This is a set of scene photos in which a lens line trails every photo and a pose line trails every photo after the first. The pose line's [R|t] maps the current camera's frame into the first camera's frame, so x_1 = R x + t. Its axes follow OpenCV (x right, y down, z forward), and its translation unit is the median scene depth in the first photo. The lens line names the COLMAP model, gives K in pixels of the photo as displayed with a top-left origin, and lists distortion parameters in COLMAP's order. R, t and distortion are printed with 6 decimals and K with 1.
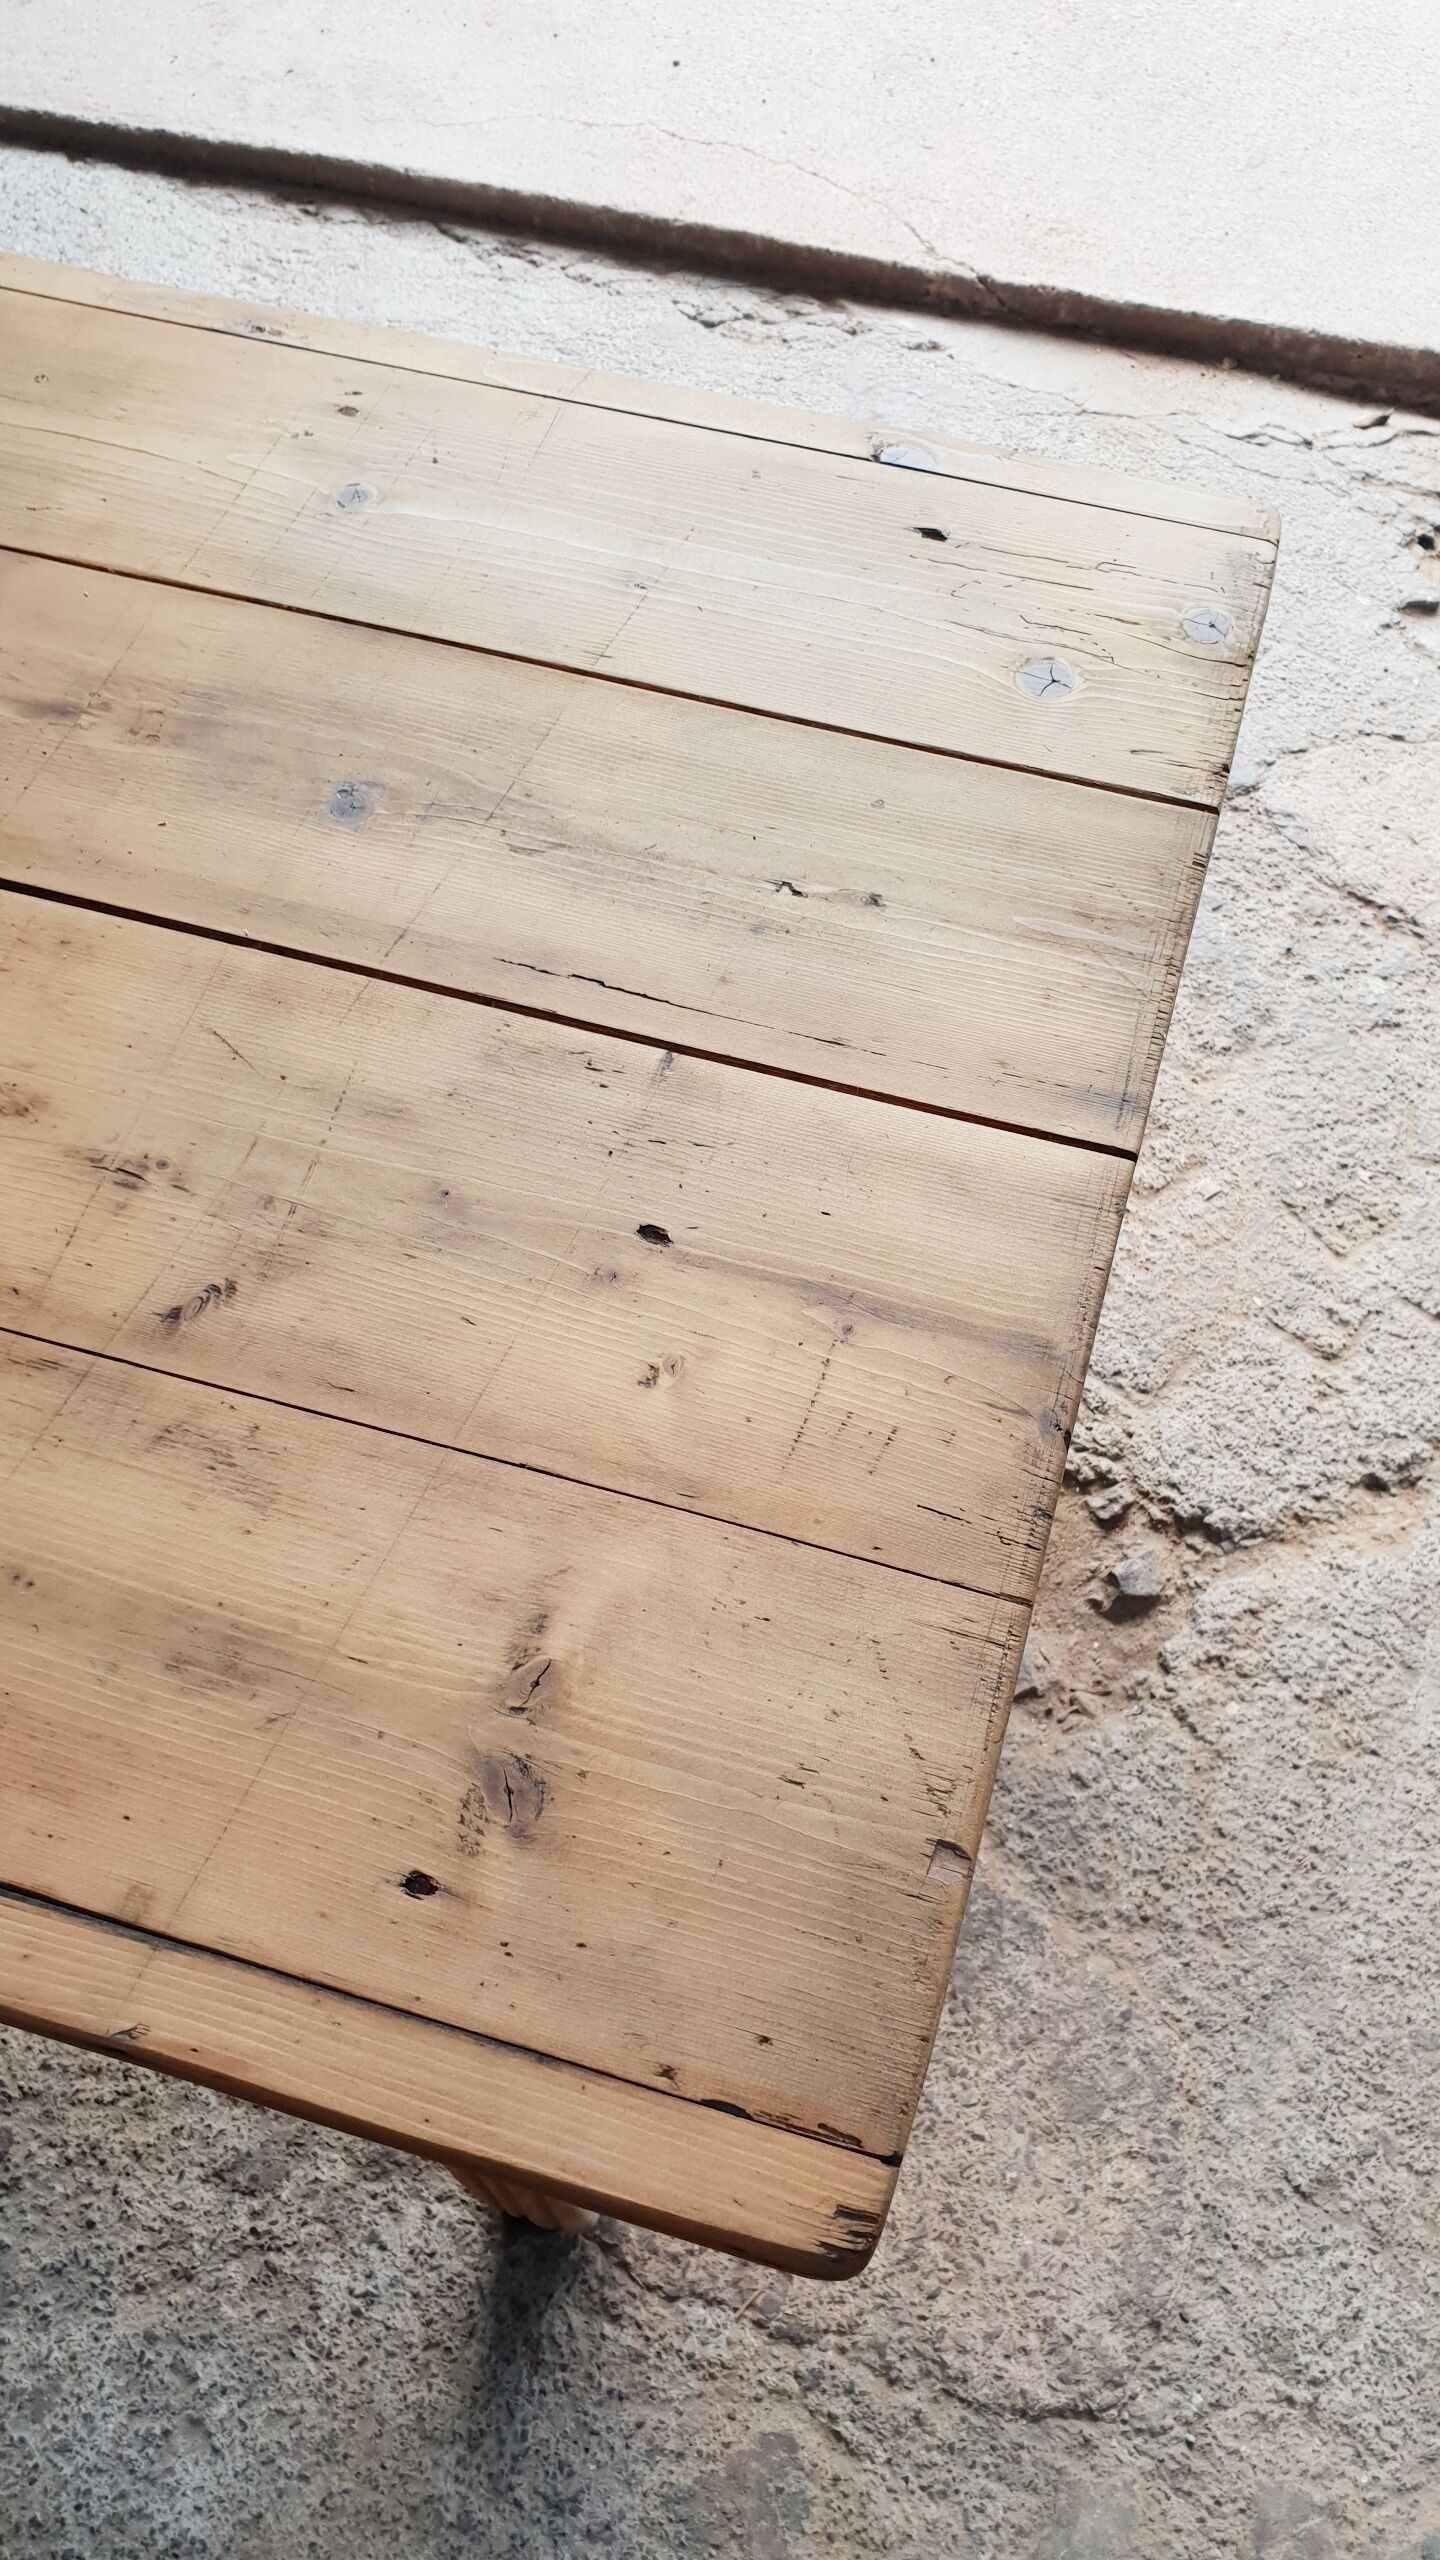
lens RADIAL K [[2001.5, 0, 770.8], [0, 2001.5, 1267.5], [0, 0, 1]] dist [-0.004788, 0.015320]
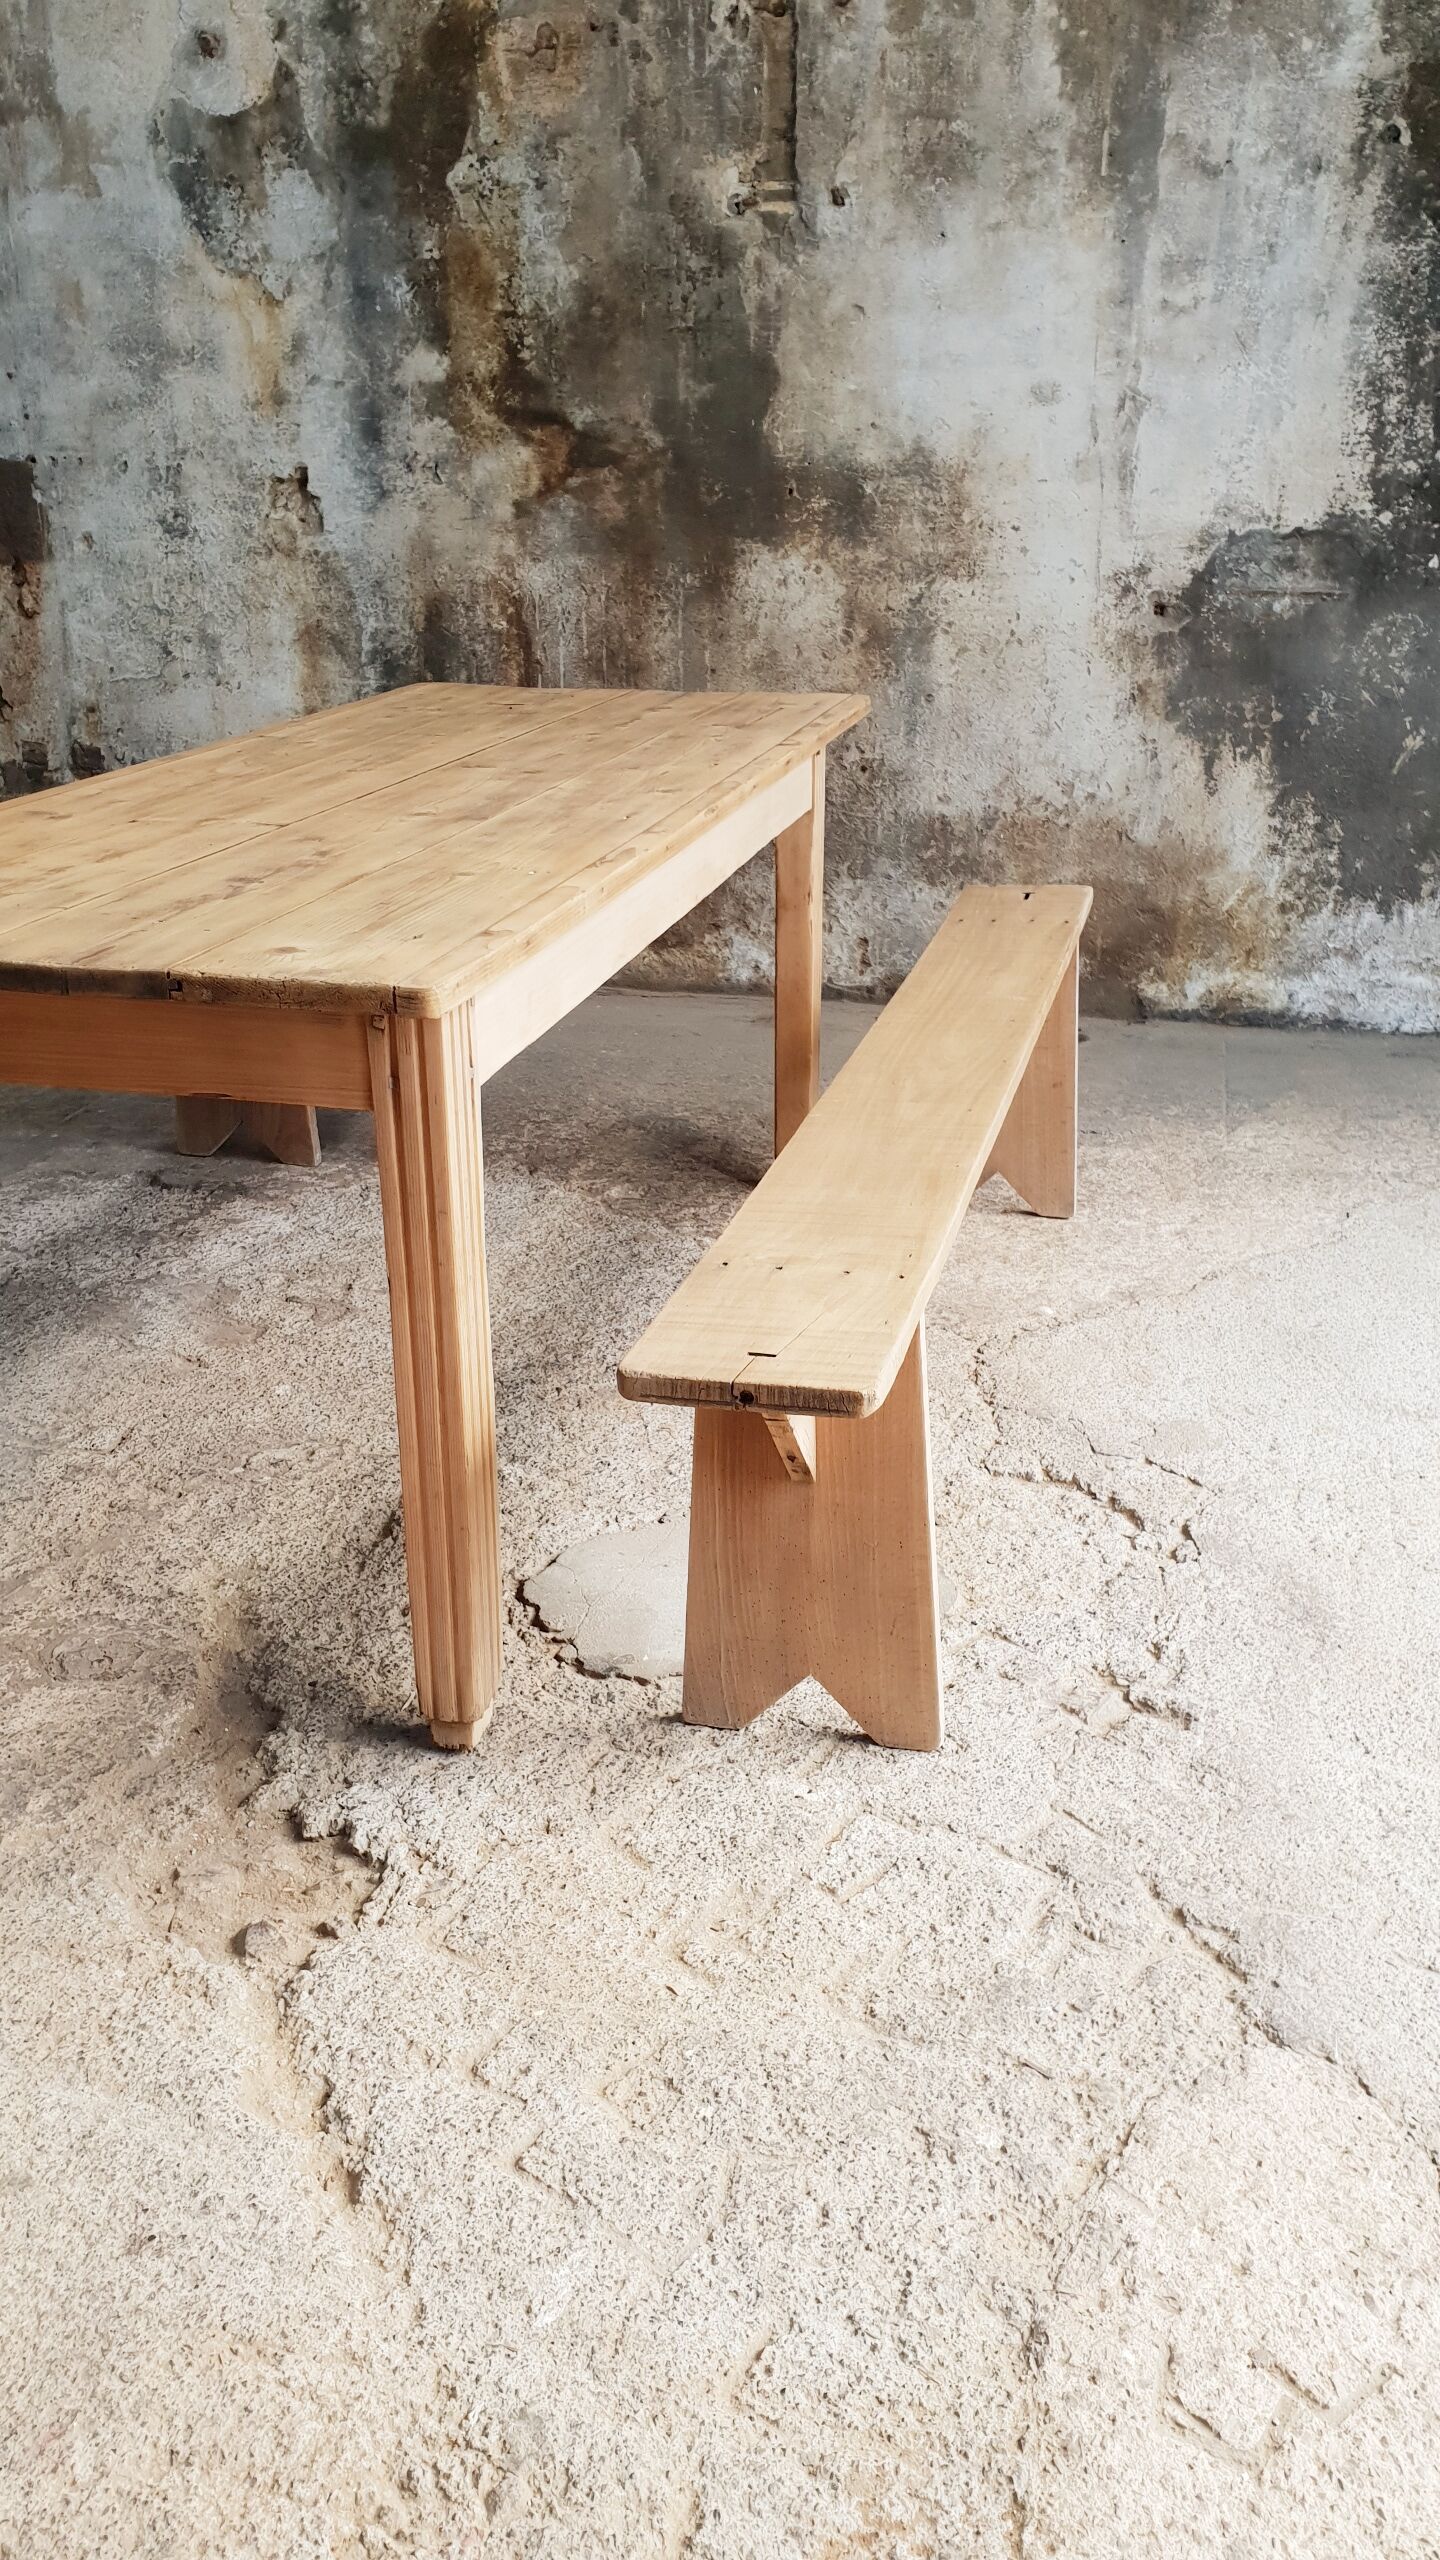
lens RADIAL K [[2001.5, 0, 745.5], [0, 2001.5, 1299.4], [0, 0, 1]] dist [-0.004788, 0.015320]
pose [[0.055324, 0.360029, -0.931299, 1.364116], [-0.843121, 0.516499, 0.149587, -0.519799], [0.534871, 0.776922, 0.332123, 0.605212]]
